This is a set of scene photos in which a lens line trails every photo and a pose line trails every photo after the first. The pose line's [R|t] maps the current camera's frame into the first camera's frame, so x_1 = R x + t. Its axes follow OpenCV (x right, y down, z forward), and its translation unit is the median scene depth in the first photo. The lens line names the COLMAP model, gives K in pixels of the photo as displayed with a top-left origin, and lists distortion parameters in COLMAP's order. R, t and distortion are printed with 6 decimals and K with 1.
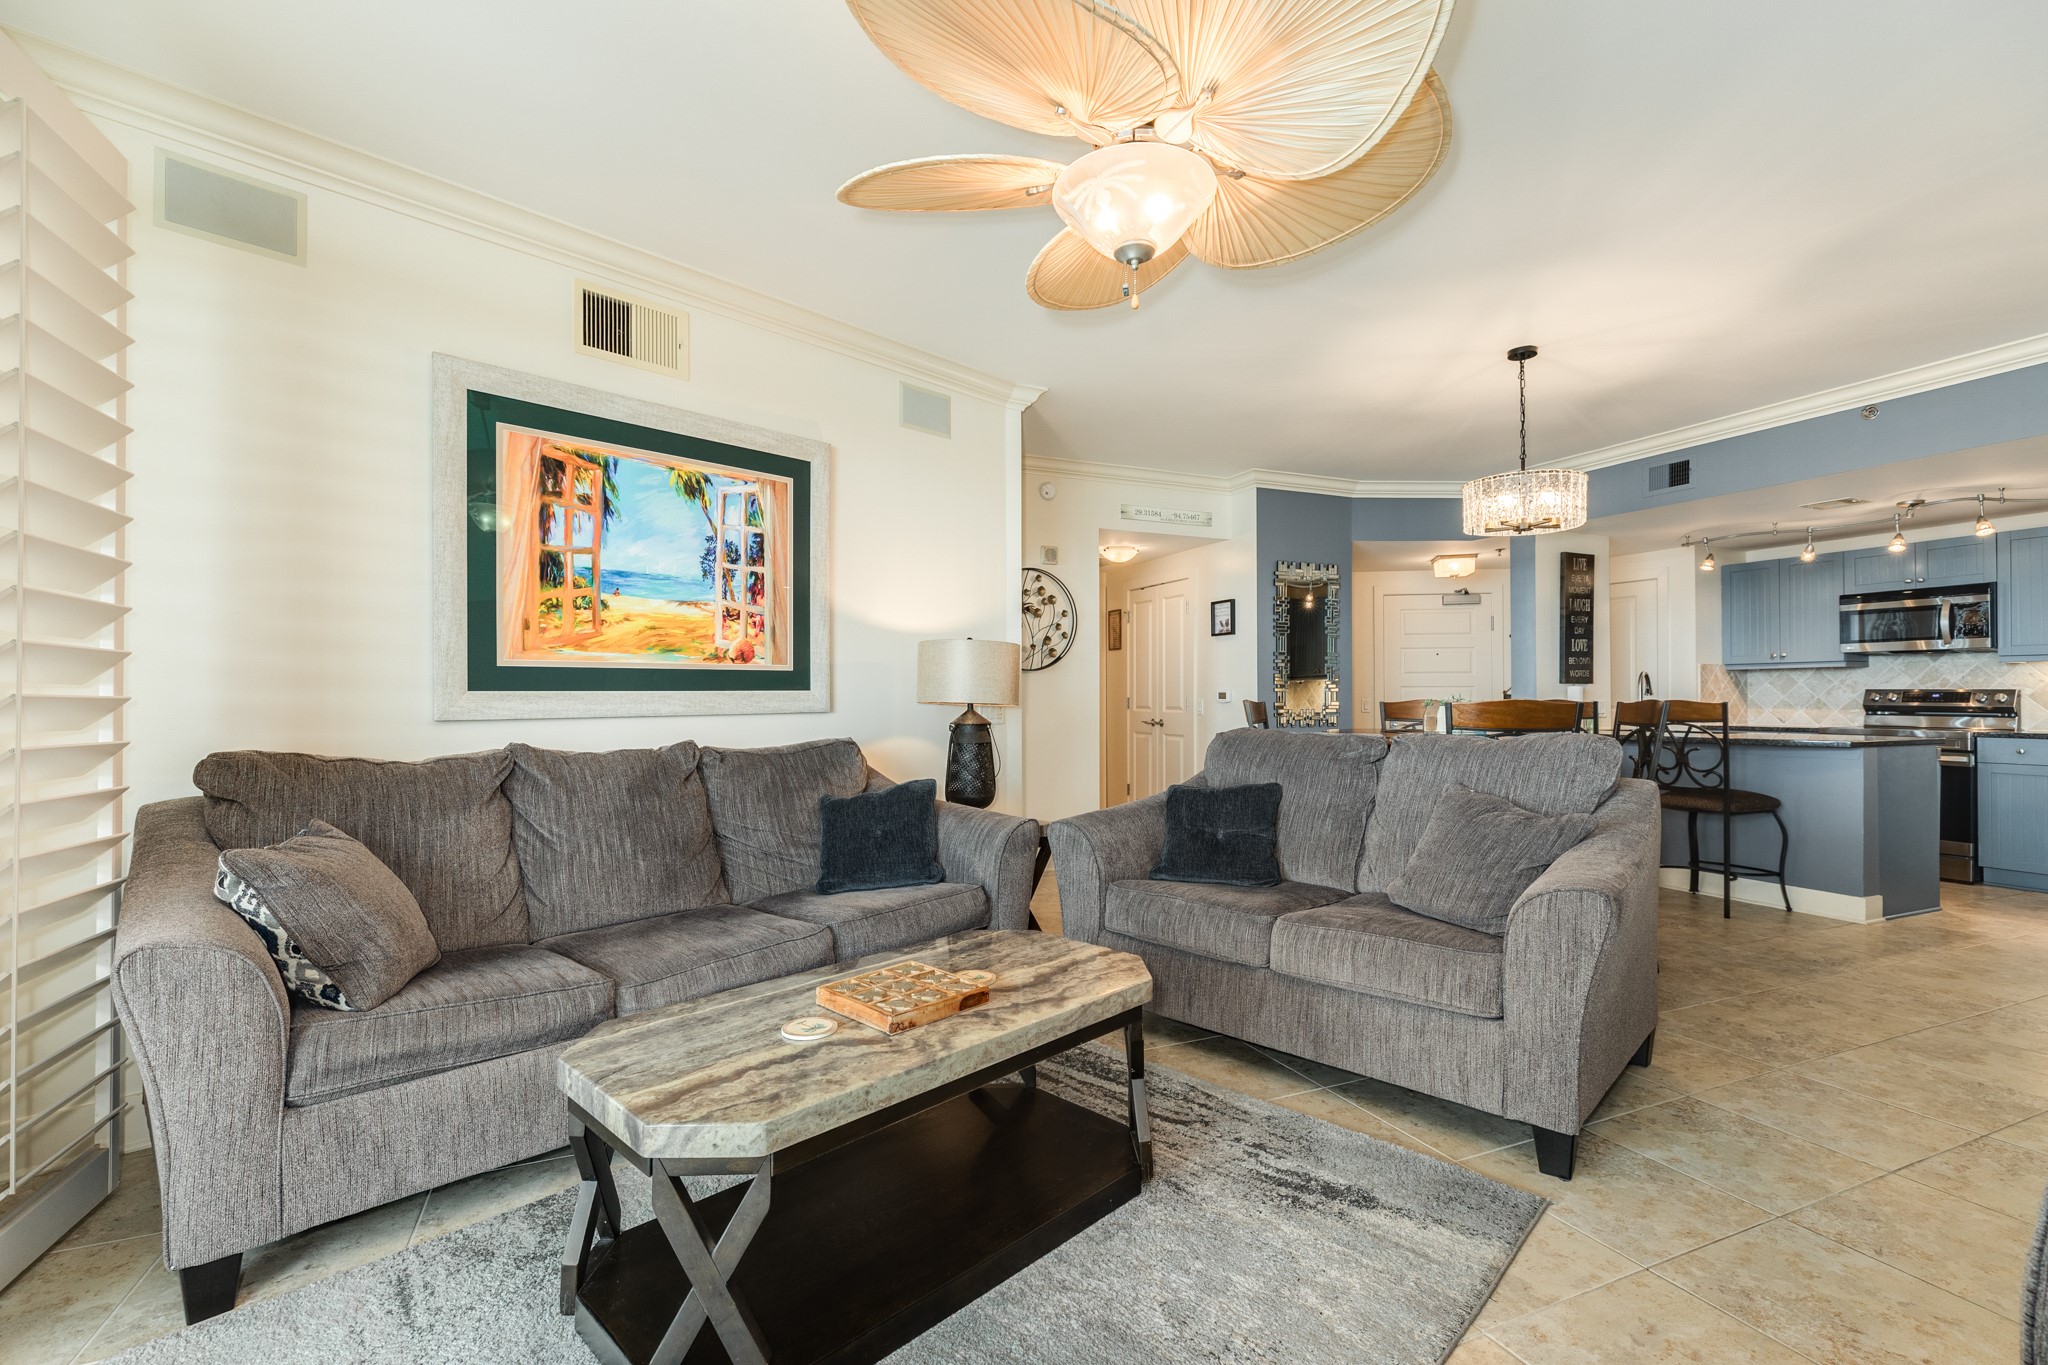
lens RADIAL K [[898.1, 0, 1026.7], [0, 898.1, 687.0], [0, 0, 1]] dist [0.000643, 0.000213]
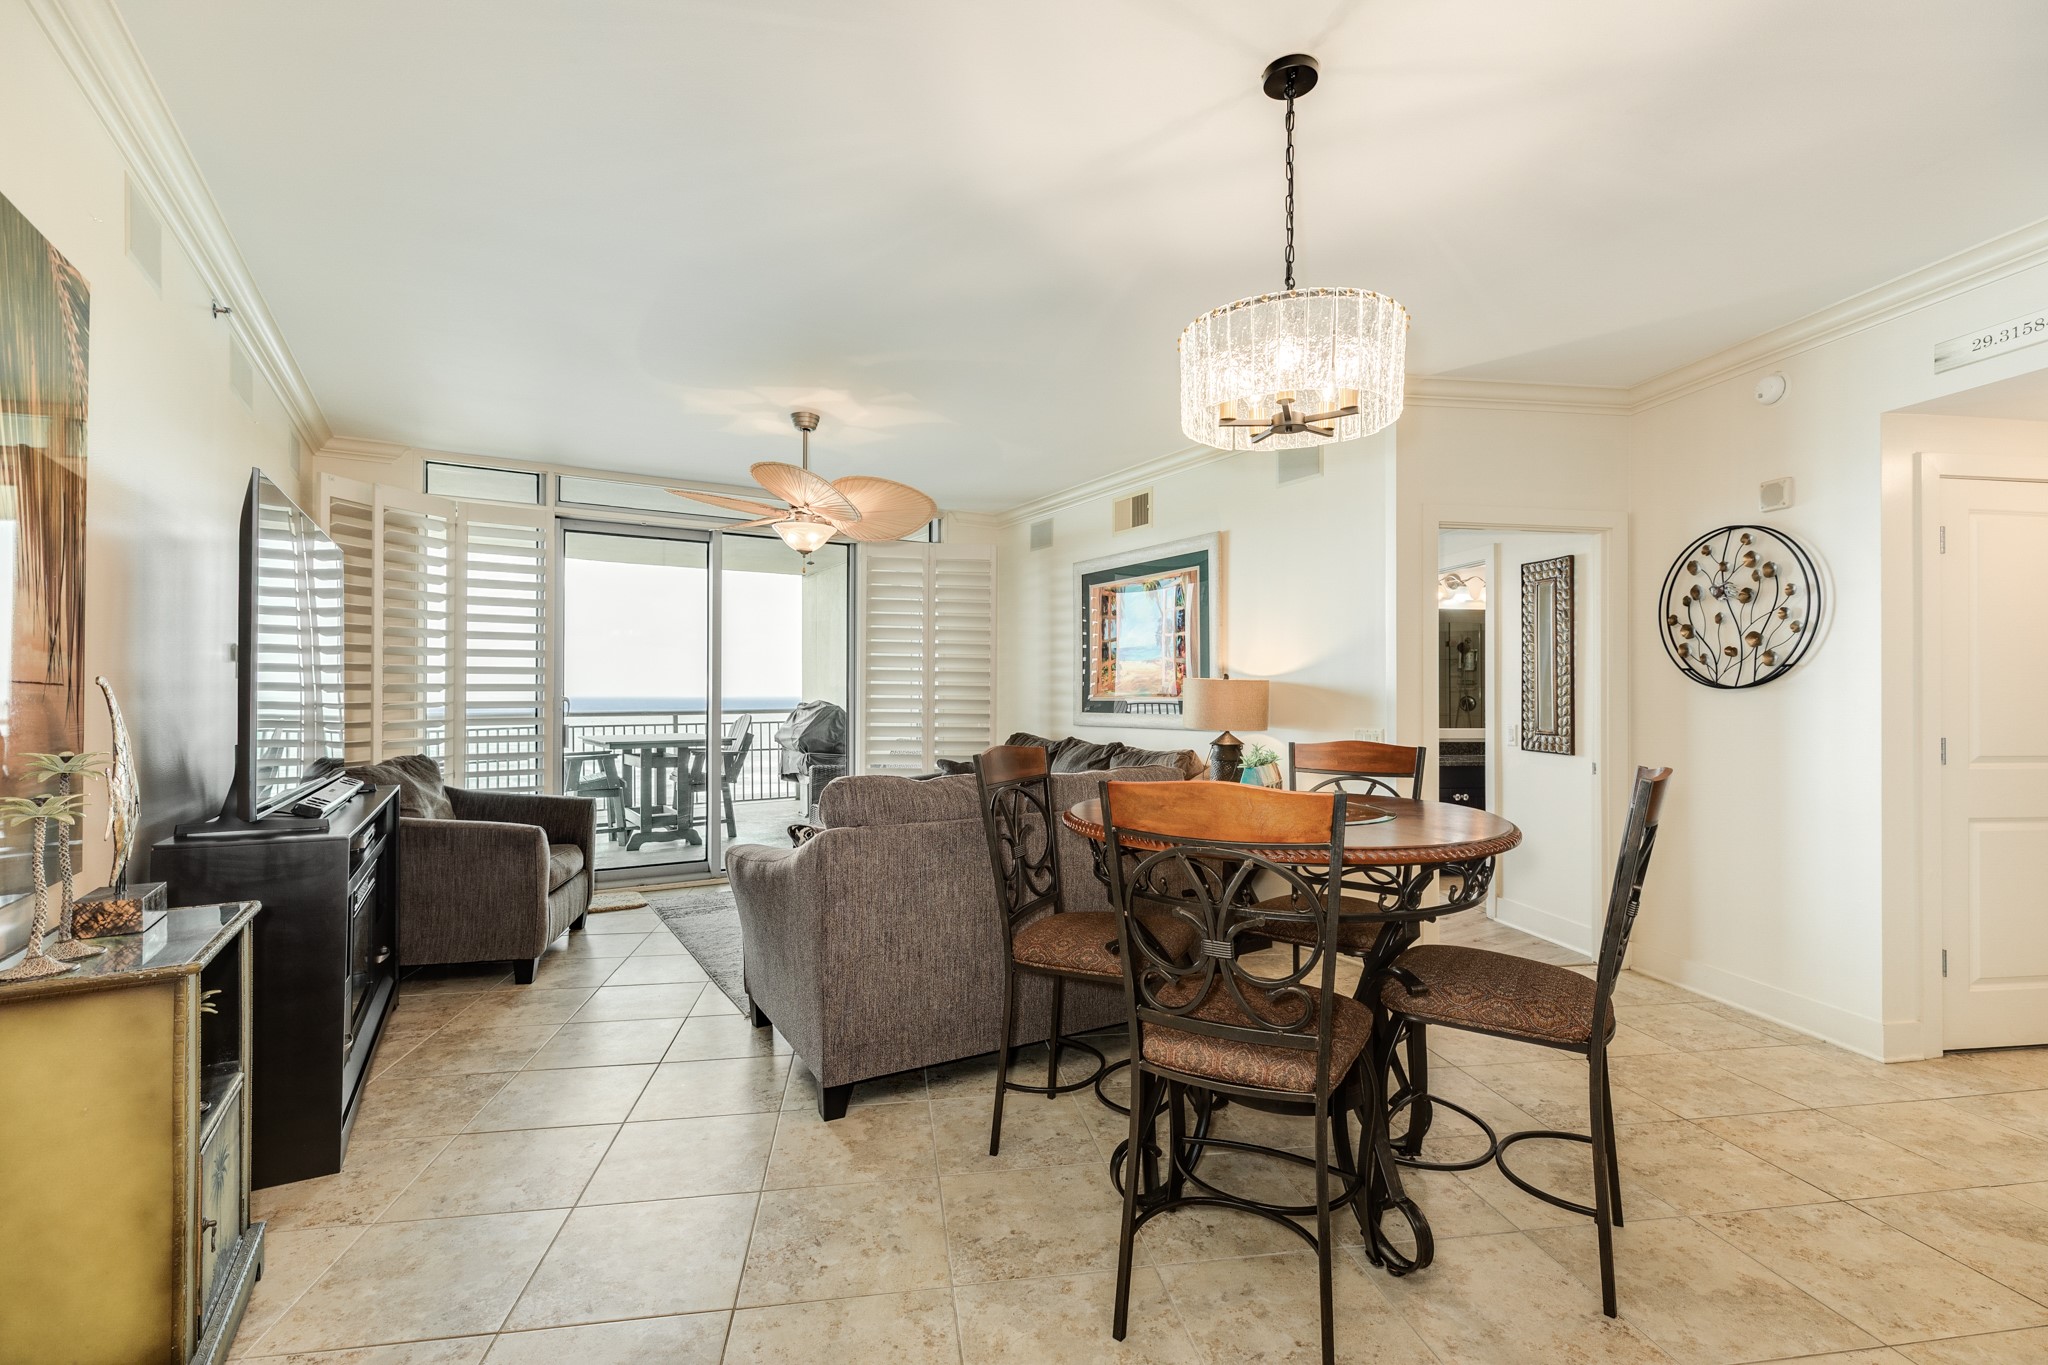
lens RADIAL K [[905.5, 0, 1023.0], [0, 905.5, 687.5], [0, 0, 1]] dist [0.002381, 0.000413]
pose [[-0.248682, -0.006494, -0.968563, 1.187478], [0.009065, 0.999918, -0.009031, -0.028415], [0.968543, -0.011026, -0.248603, 1.075117]]
